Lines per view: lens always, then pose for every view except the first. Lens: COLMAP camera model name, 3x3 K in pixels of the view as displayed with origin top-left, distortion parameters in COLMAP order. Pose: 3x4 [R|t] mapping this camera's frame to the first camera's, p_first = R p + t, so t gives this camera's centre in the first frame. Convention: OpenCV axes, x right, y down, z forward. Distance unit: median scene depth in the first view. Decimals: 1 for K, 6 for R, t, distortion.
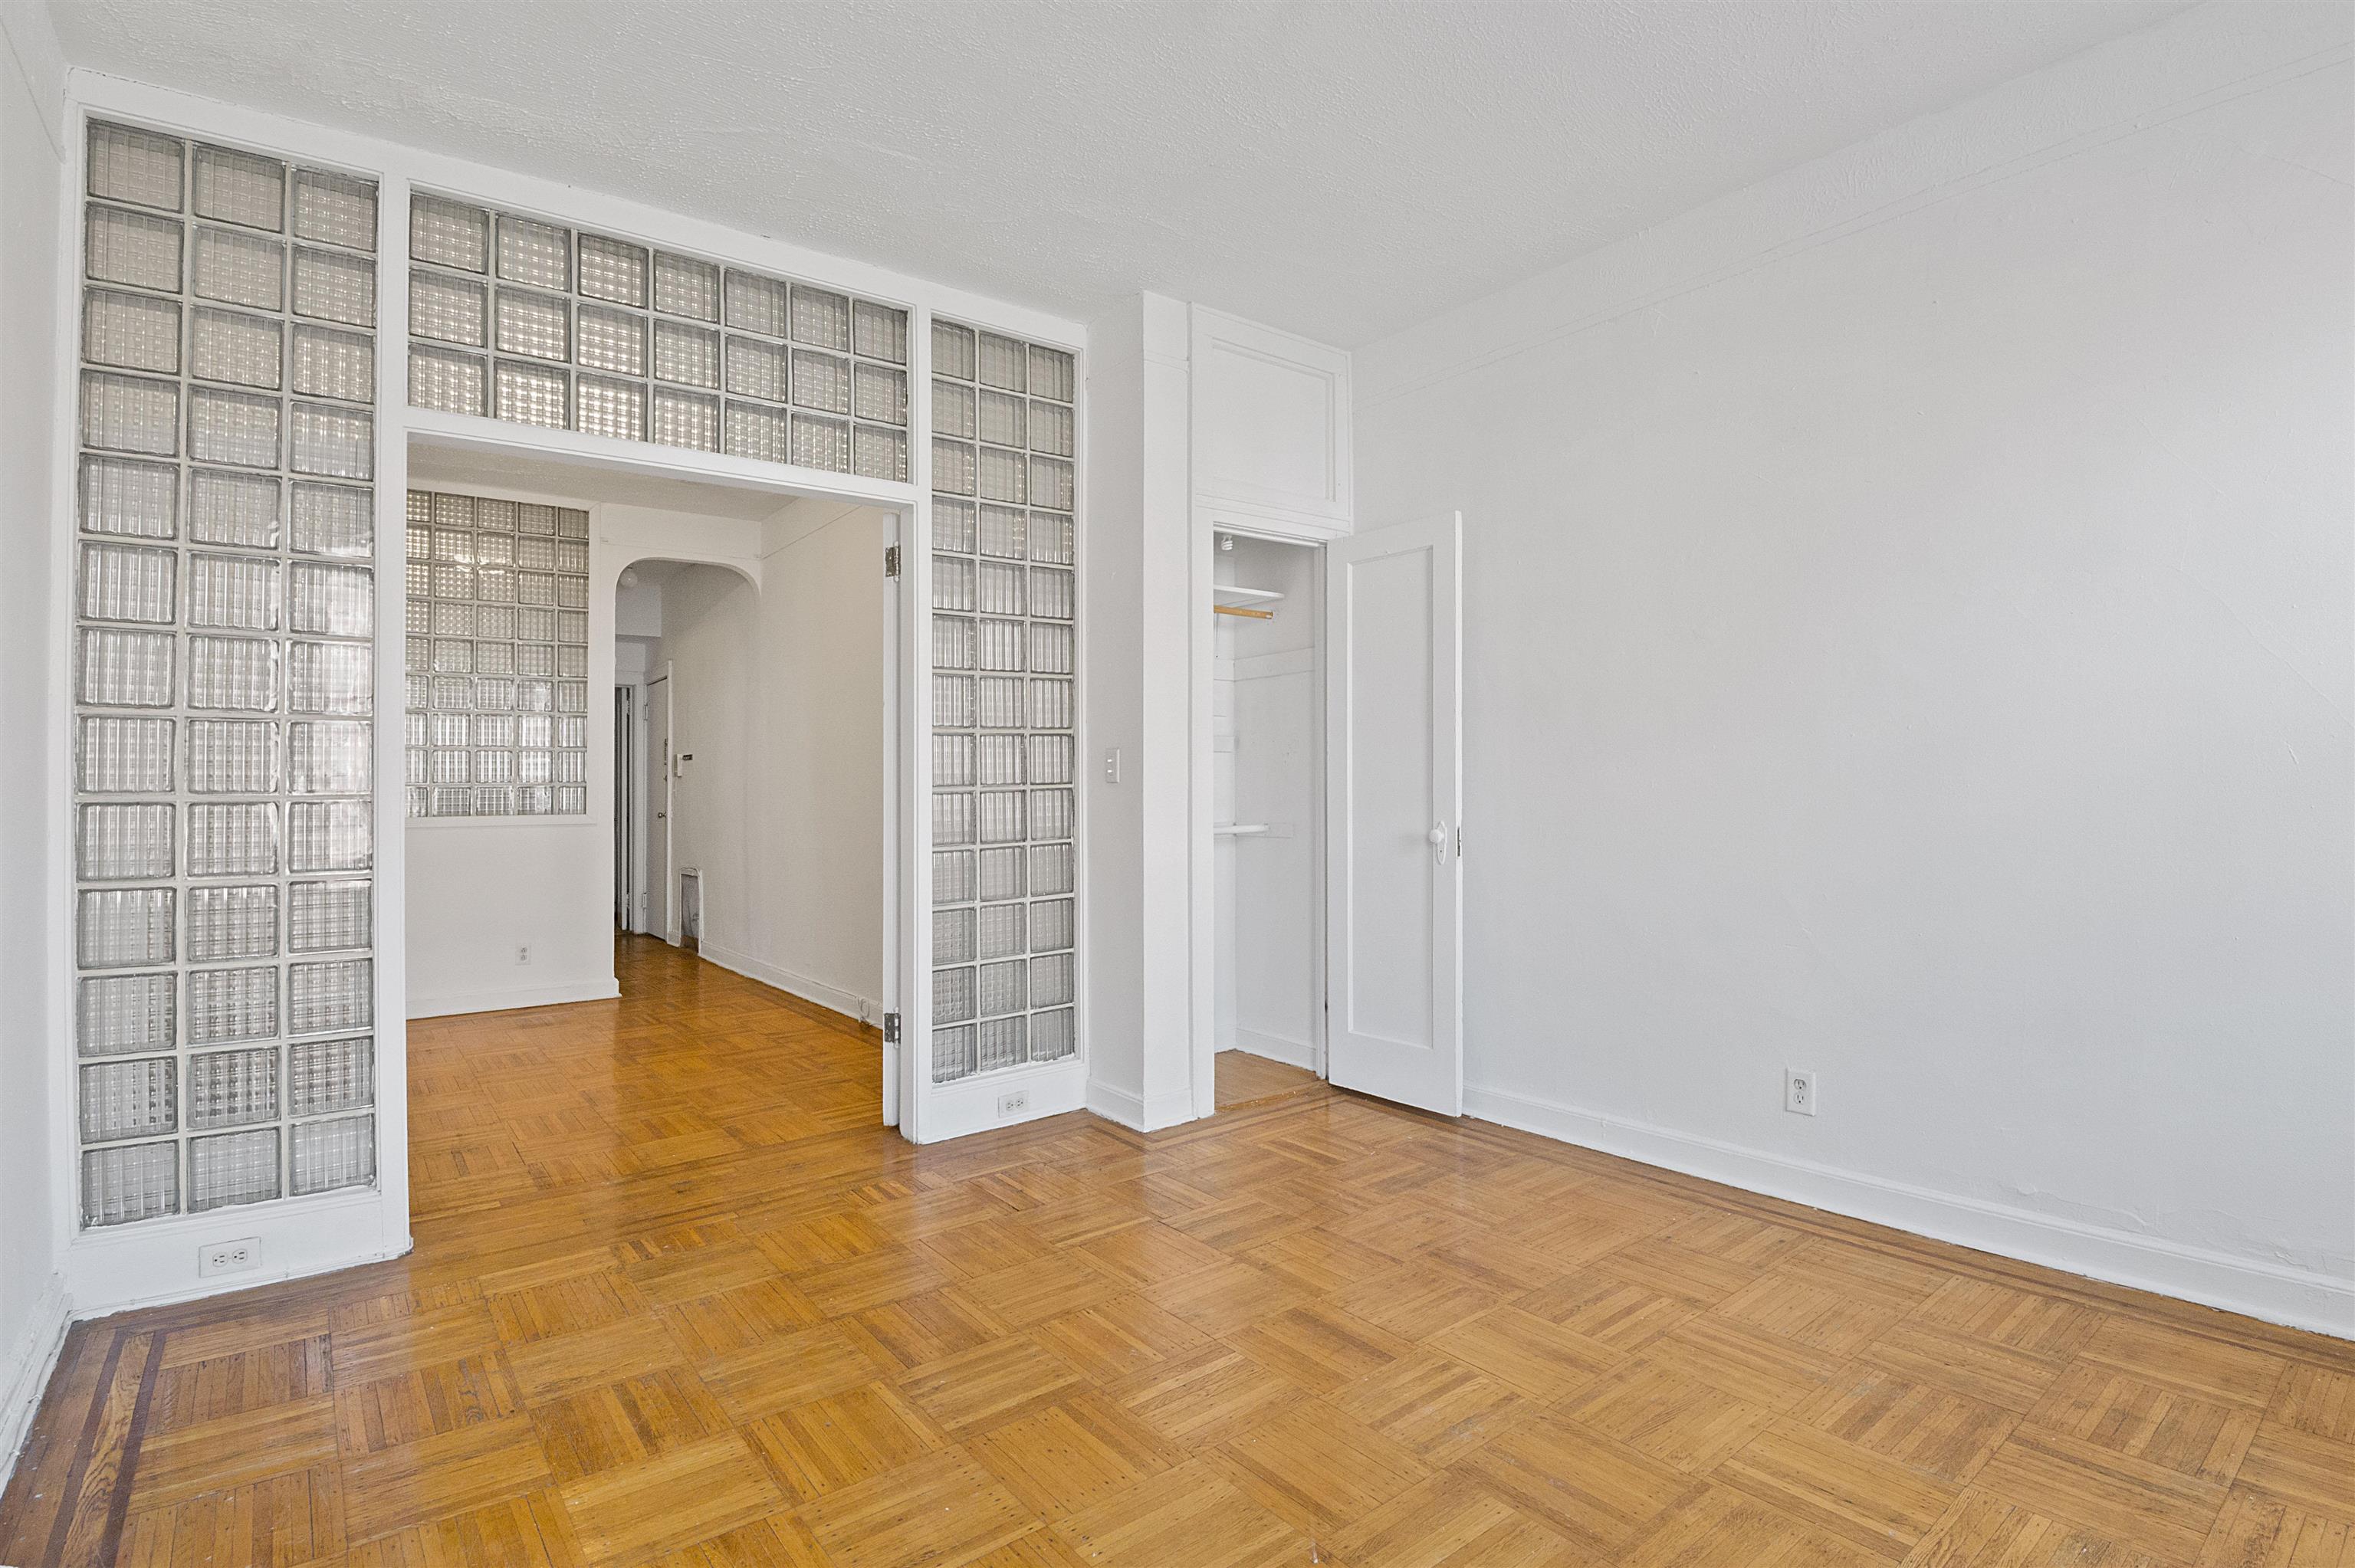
lens RADIAL K [[1148.5, 0, 1195.4], [0, 1148.5, 761.1], [0, 0, 1]] dist [0.001415, -0.015831]
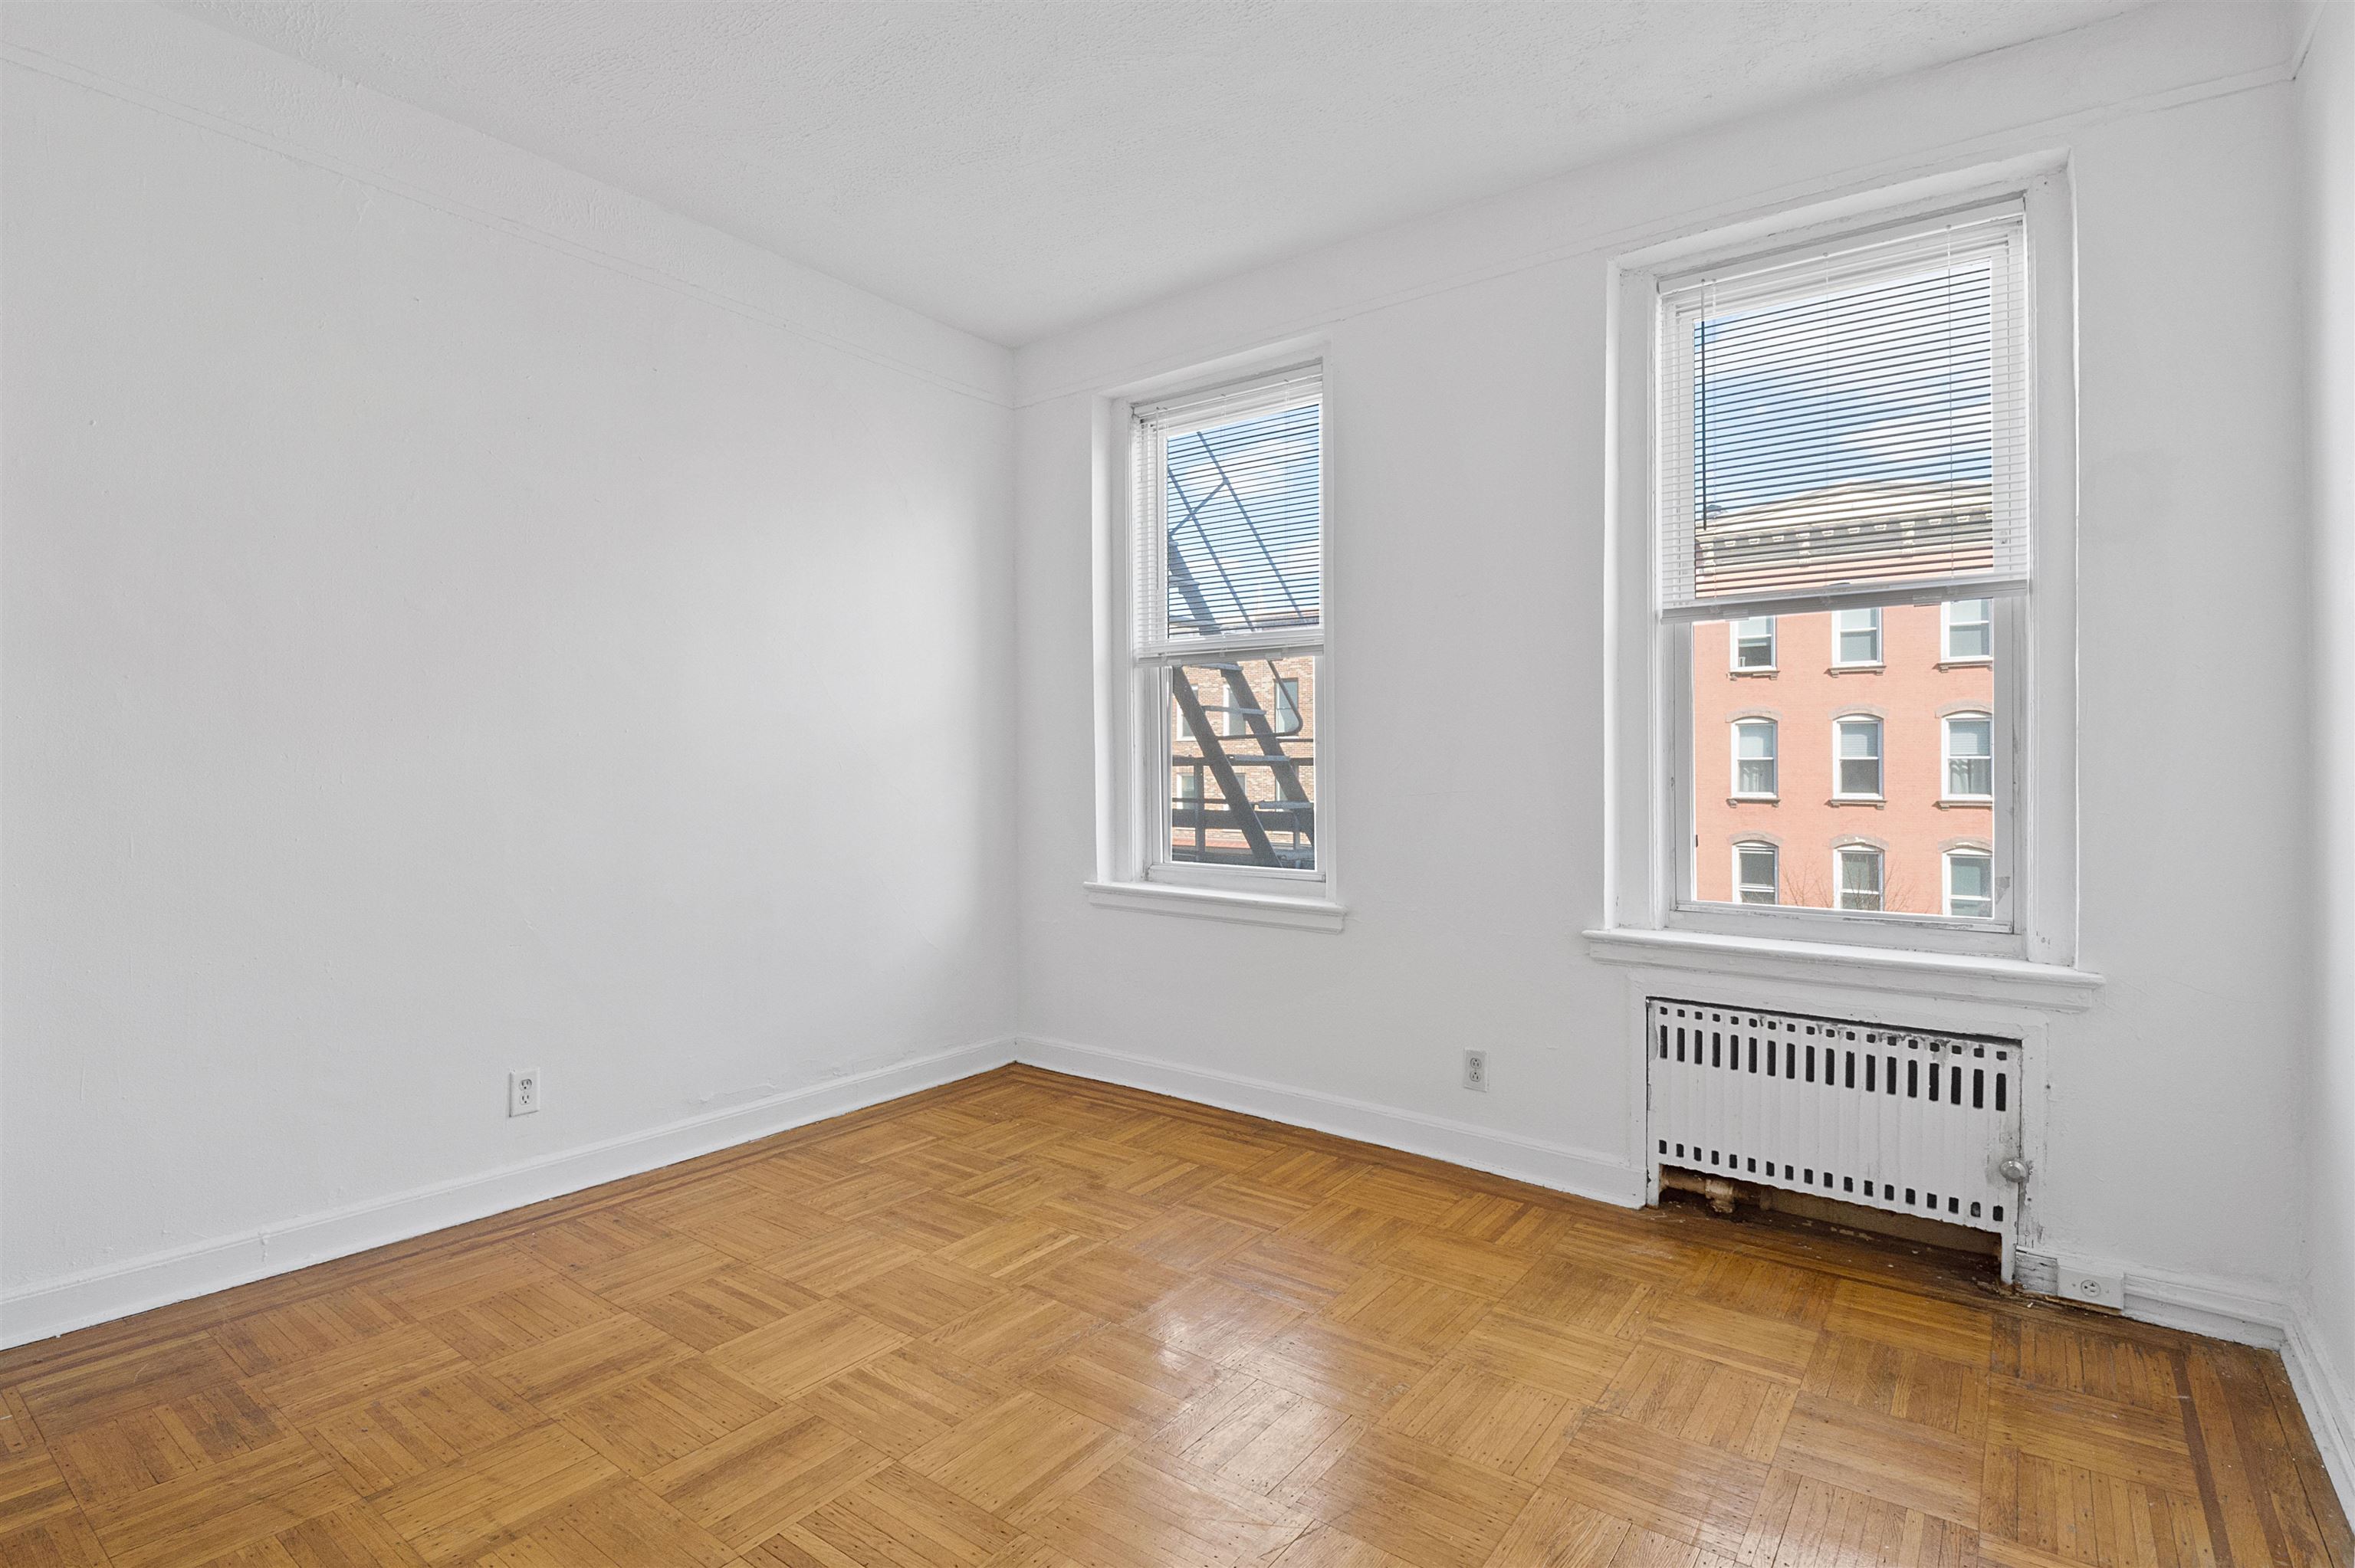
lens RADIAL K [[1148.5, 0, 1172.3], [0, 1148.5, 774.6], [0, 0, 1]] dist [0.001415, -0.015831]
pose [[-0.257752, 0.015834, 0.966081, -0.560618], [-0.018843, 0.999593, -0.021411, 0.026911], [-0.966027, -0.023723, -0.257349, 0.714020]]
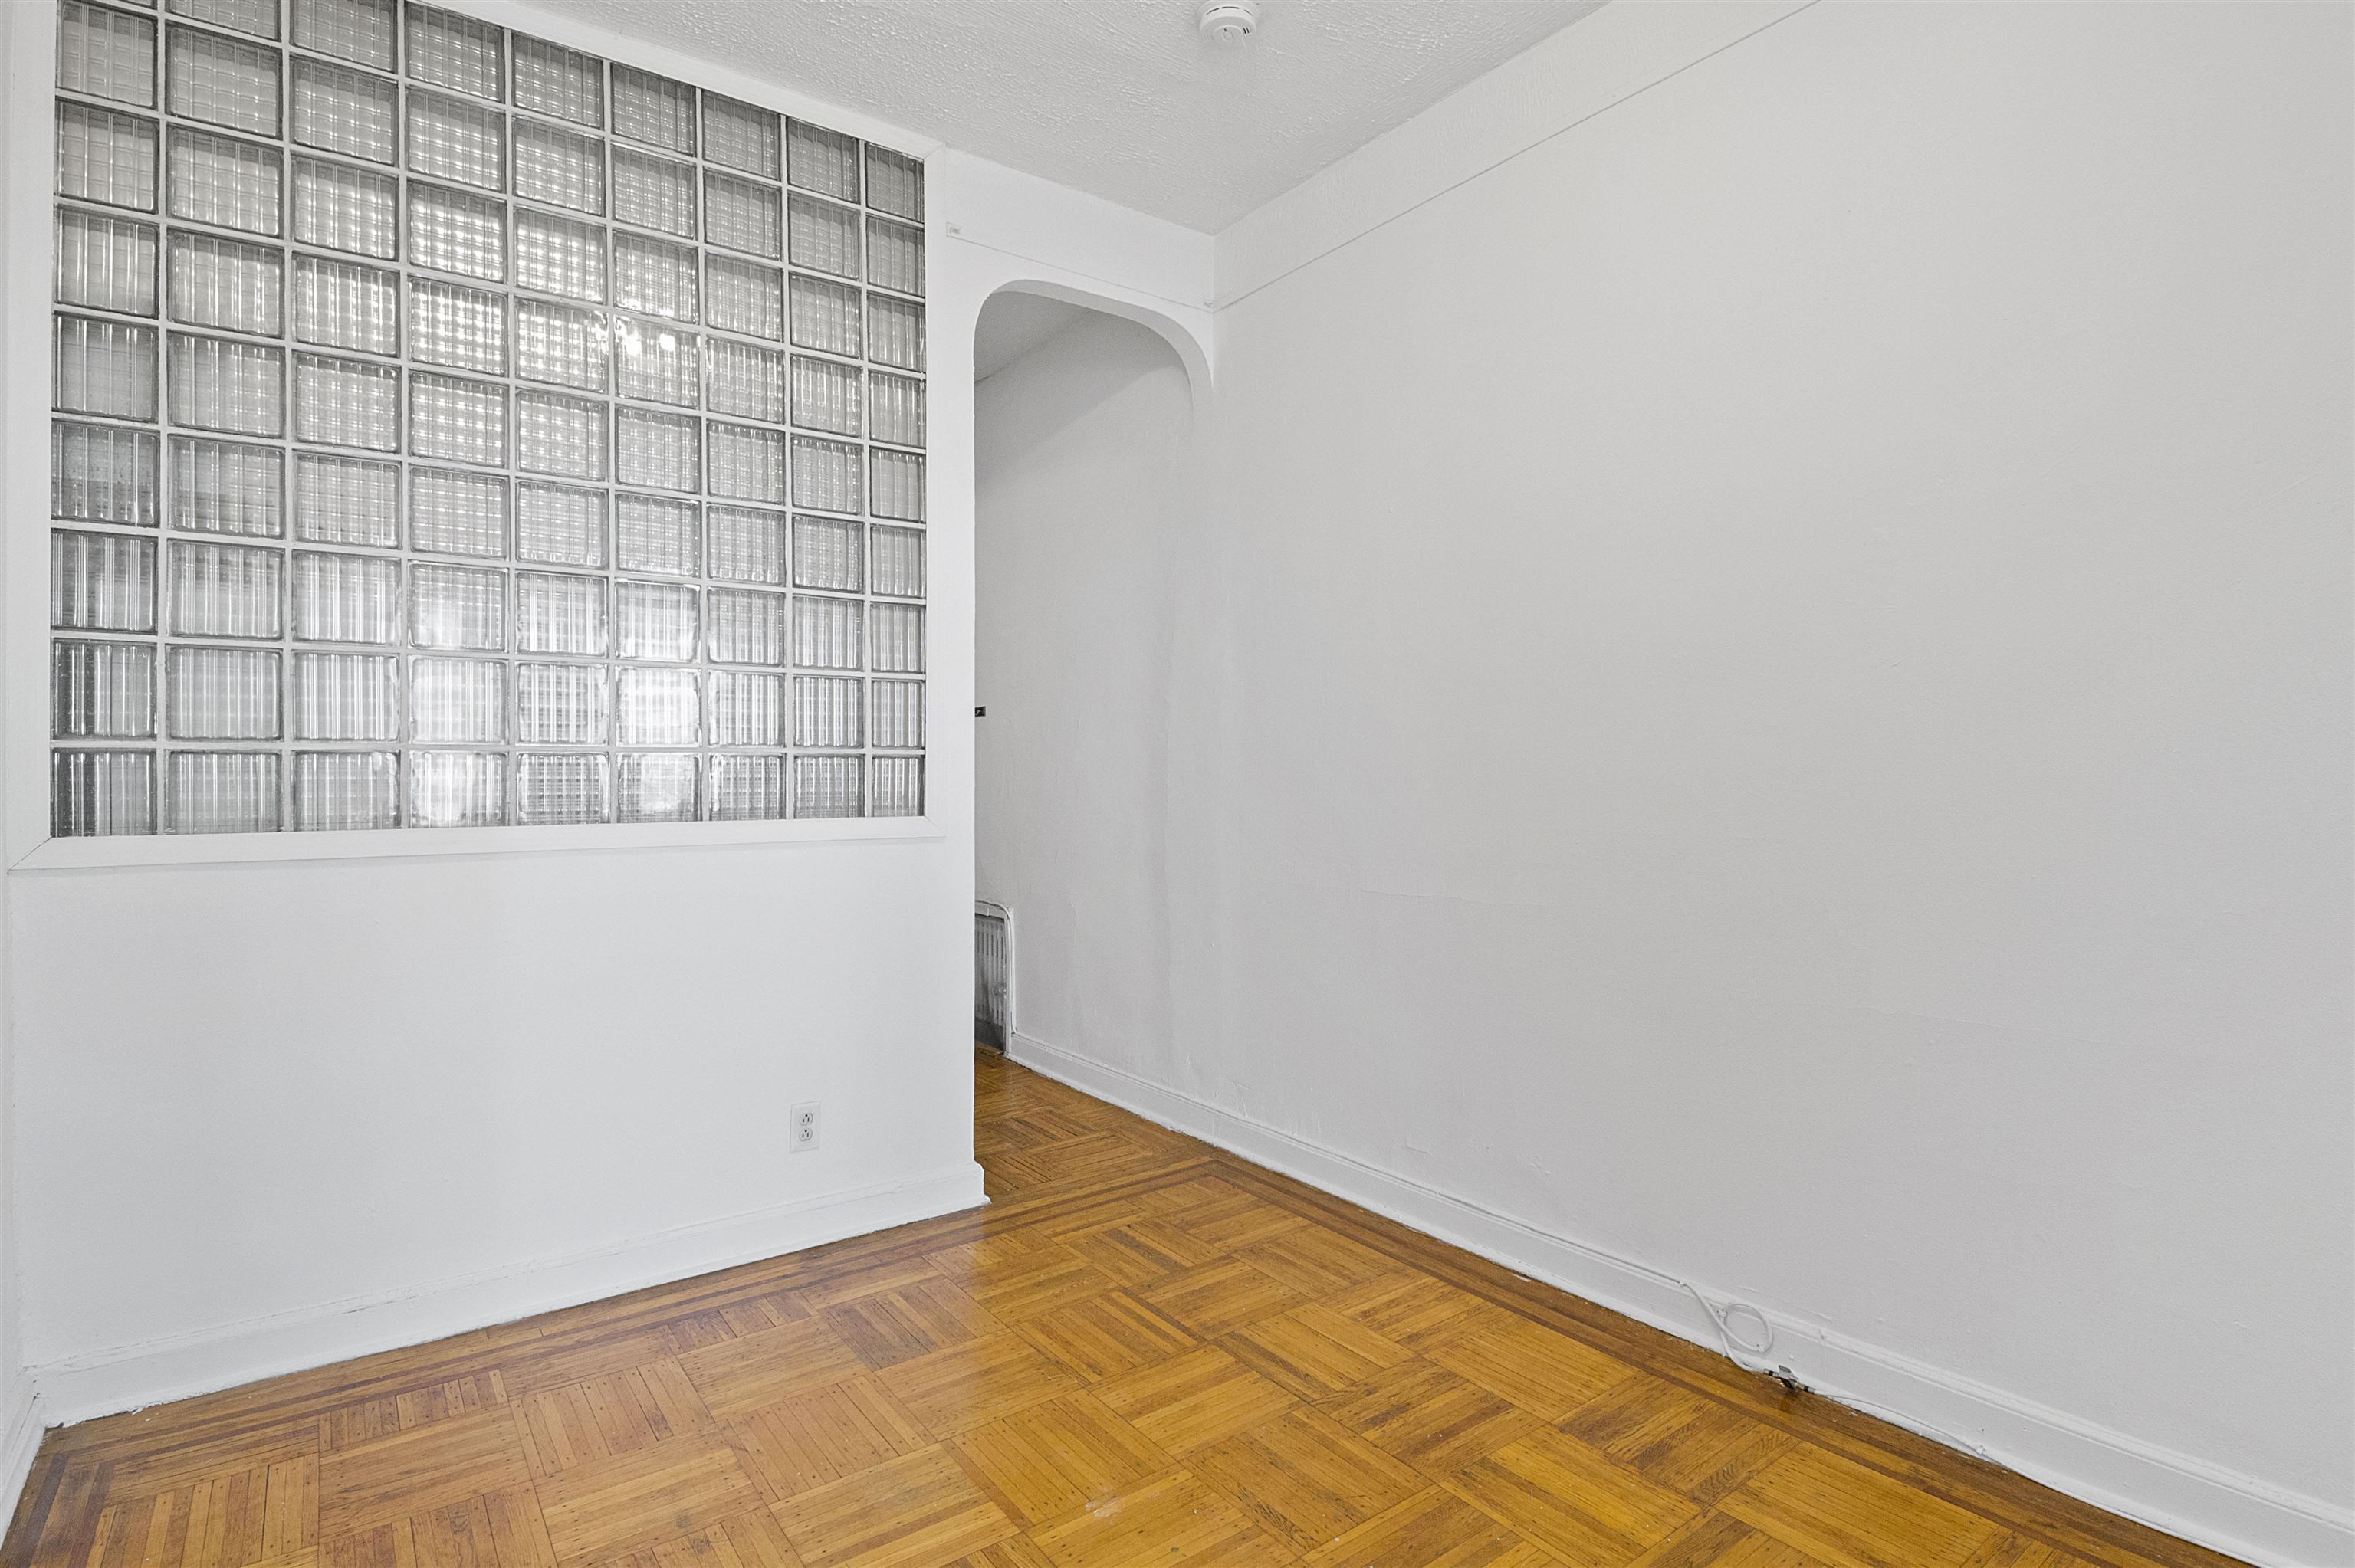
lens RADIAL K [[1148.5, 0, 1177.4], [0, 1148.5, 768.5], [0, 0, 1]] dist [0.001415, -0.015831]
pose [[0.999757, 0.006572, -0.021049, -1.413693], [-0.006193, 0.999818, 0.018018, 0.062130], [0.021164, -0.017883, 0.999616, 1.824348]]
